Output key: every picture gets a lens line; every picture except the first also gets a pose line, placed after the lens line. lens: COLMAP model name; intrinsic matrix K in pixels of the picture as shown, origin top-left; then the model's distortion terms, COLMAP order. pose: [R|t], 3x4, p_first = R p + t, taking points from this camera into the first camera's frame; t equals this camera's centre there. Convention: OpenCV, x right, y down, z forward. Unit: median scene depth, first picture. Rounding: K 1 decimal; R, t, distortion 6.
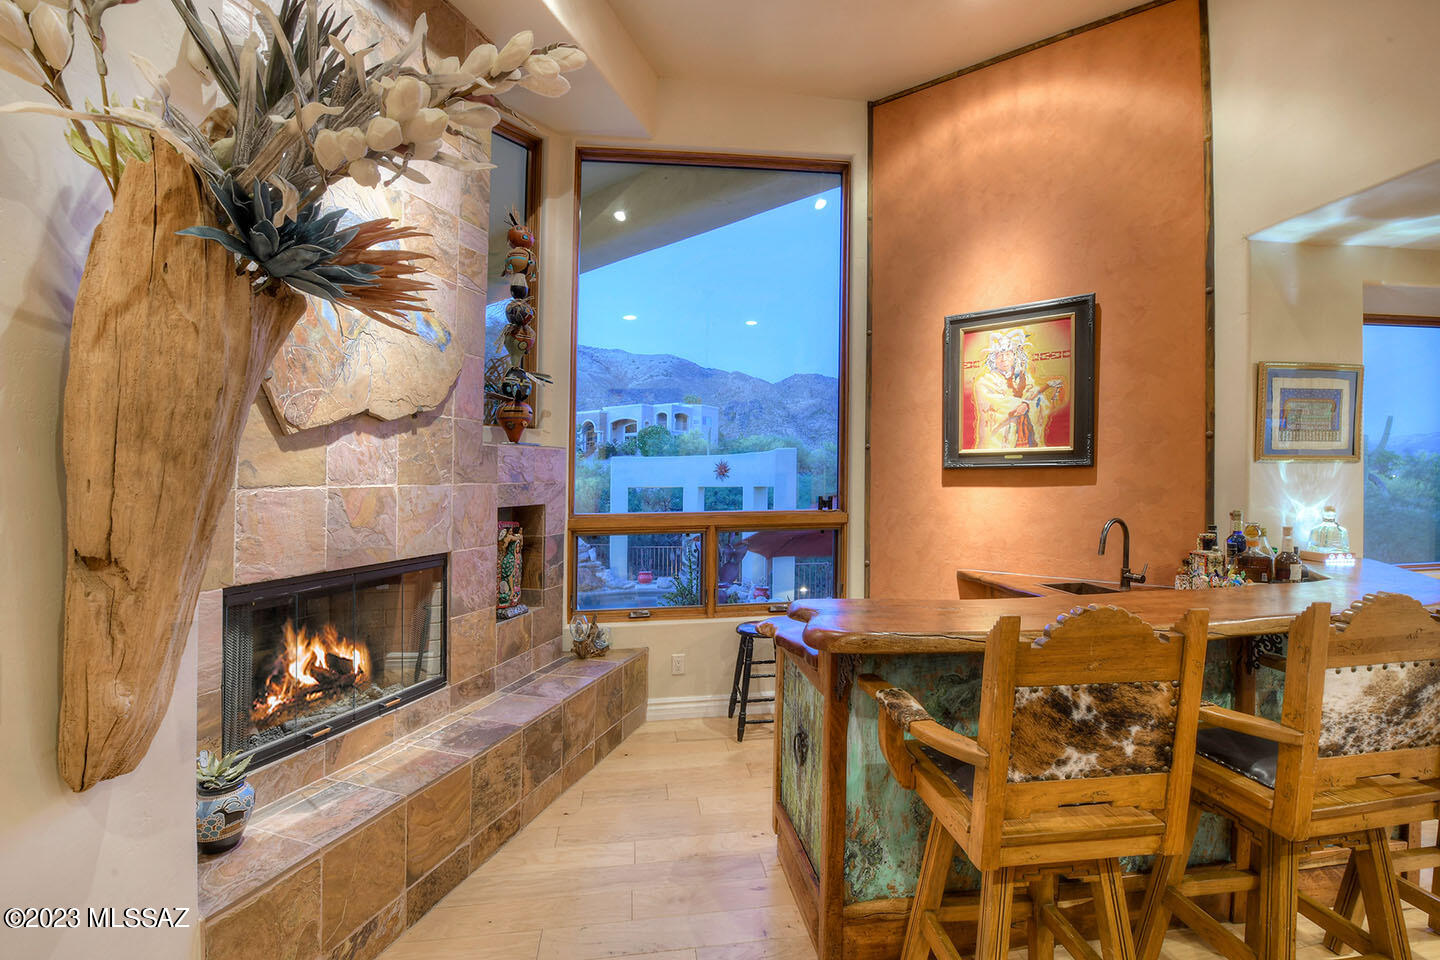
lens RADIAL K [[626.2, 0, 719.0], [0, 626.2, 469.1], [0, 0, 1]] dist [-0.023515, -0.000054]
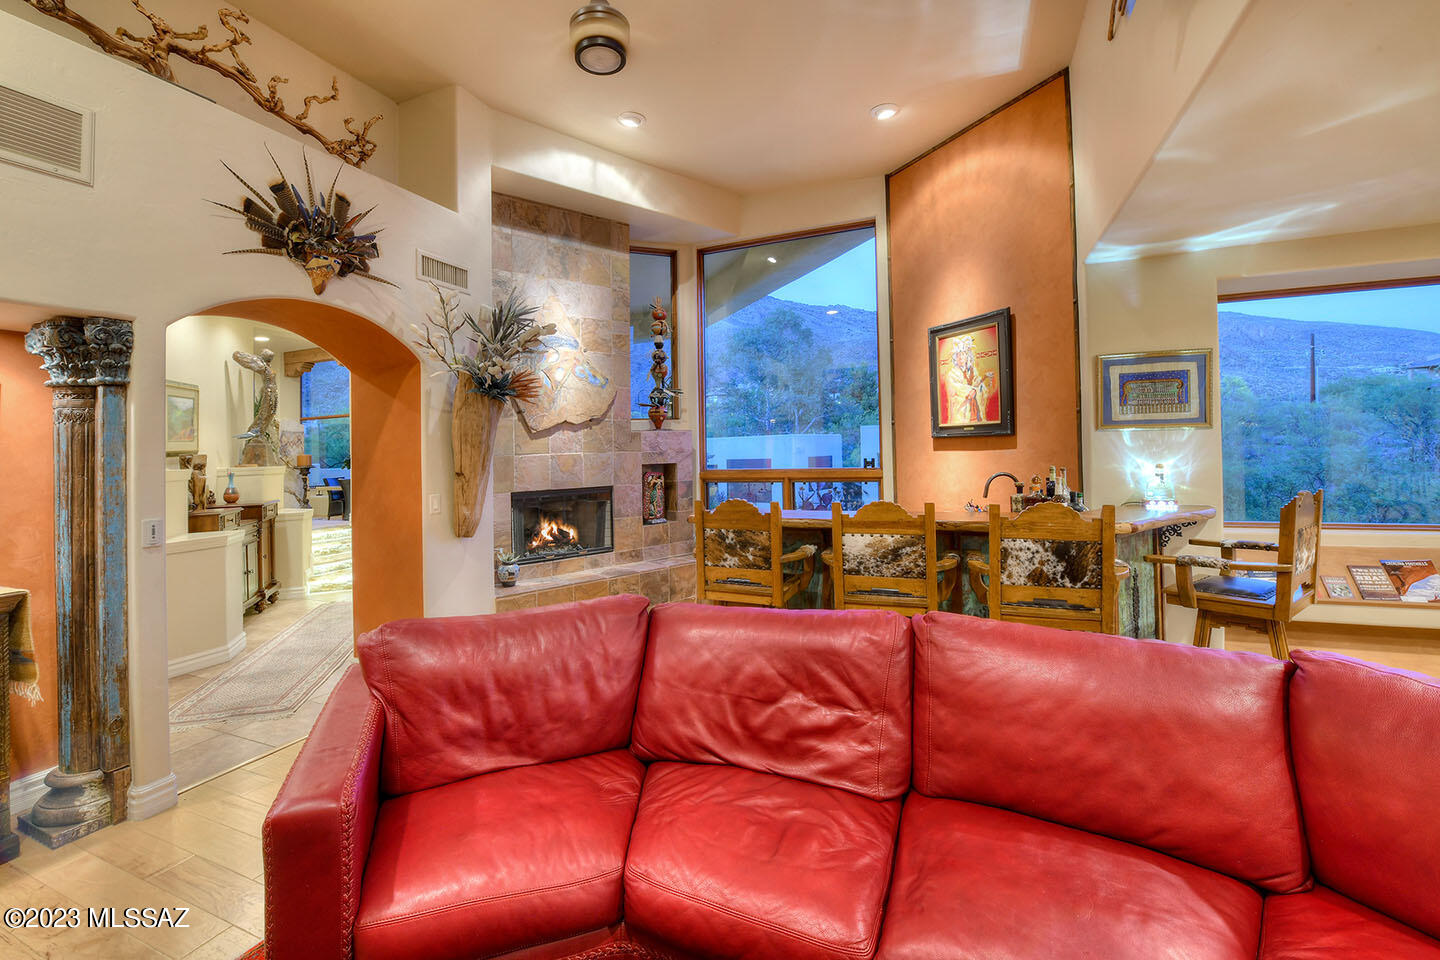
lens RADIAL K [[611.0, 0, 718.1], [0, 611.0, 444.8], [0, 0, 1]] dist [-0.019439, -0.000113]
pose [[0.875818, -0.014690, -0.482417, 0.773362], [0.022188, 0.999705, 0.009840, -0.011501], [0.482131, -0.019322, 0.875886, -0.535387]]
